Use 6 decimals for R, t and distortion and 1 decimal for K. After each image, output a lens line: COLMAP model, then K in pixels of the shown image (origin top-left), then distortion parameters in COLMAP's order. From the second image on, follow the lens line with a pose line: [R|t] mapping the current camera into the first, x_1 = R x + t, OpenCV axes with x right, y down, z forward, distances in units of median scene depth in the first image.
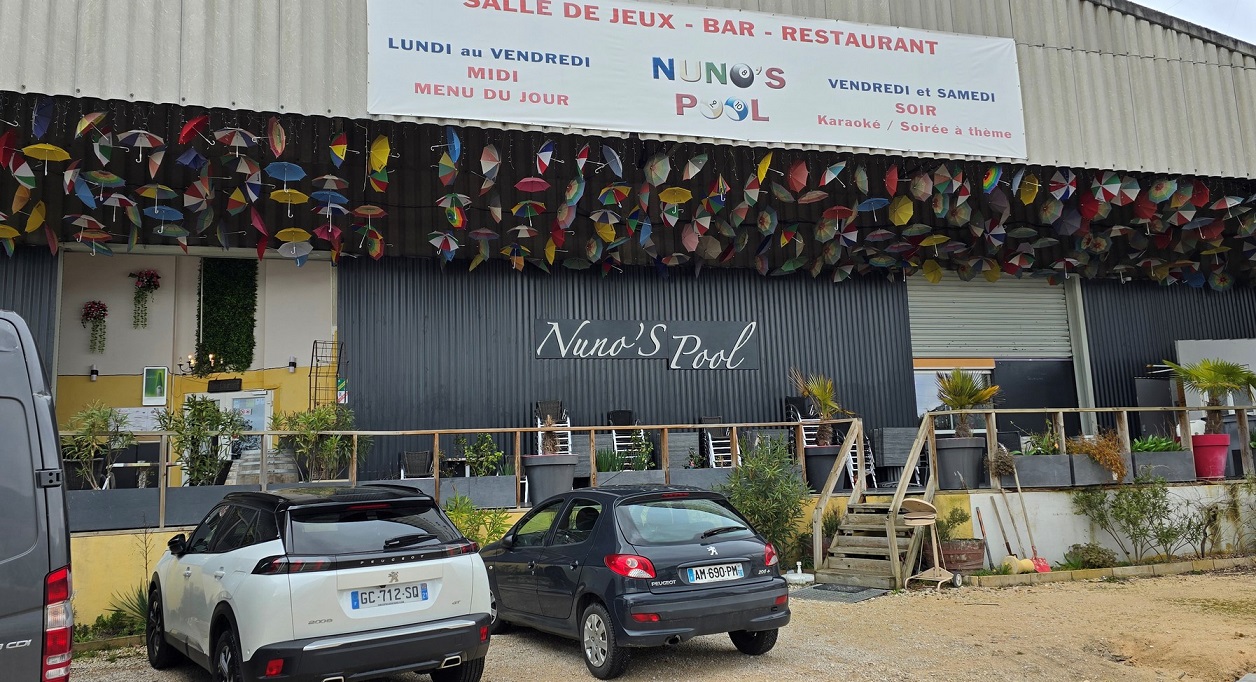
lens RADIAL K [[885.3, 0, 627.4], [0, 885.3, 341.9], [0, 0, 1]] dist [0.027702, -0.008571]
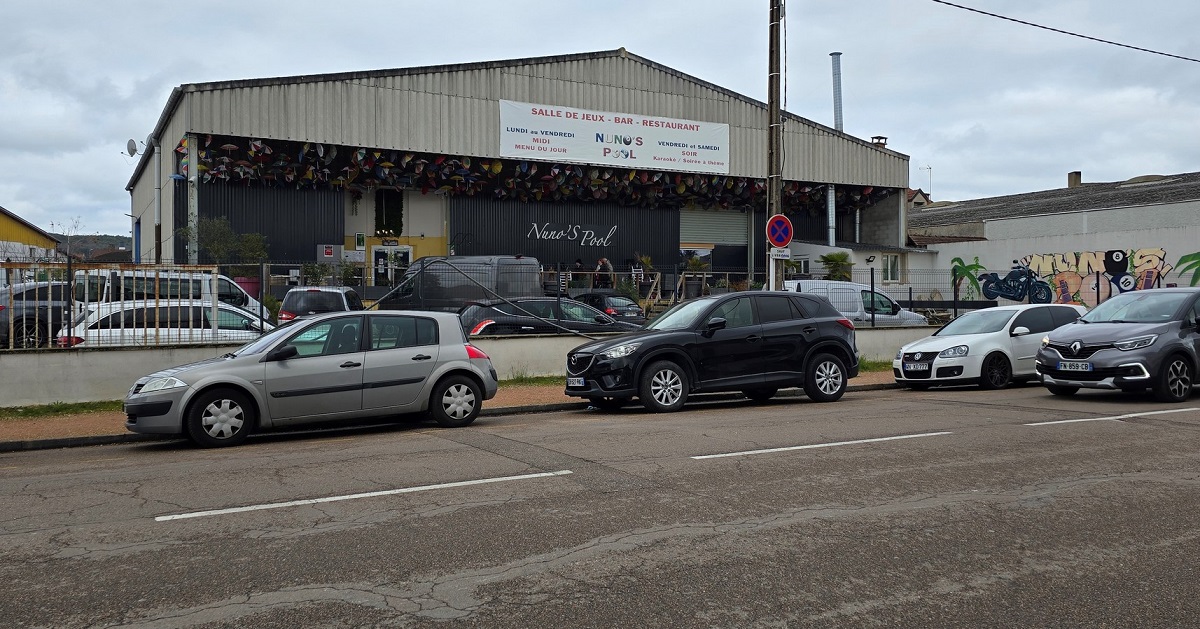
lens RADIAL K [[831.9, 0, 599.5], [0, 831.9, 312.1], [0, 0, 1]] dist [0.006246, 0.000254]
pose [[0.974347, 0.033329, 0.222569, -0.453485], [-0.071400, 0.983660, 0.165271, -0.190404], [-0.213424, -0.176923, 0.960806, -1.350447]]
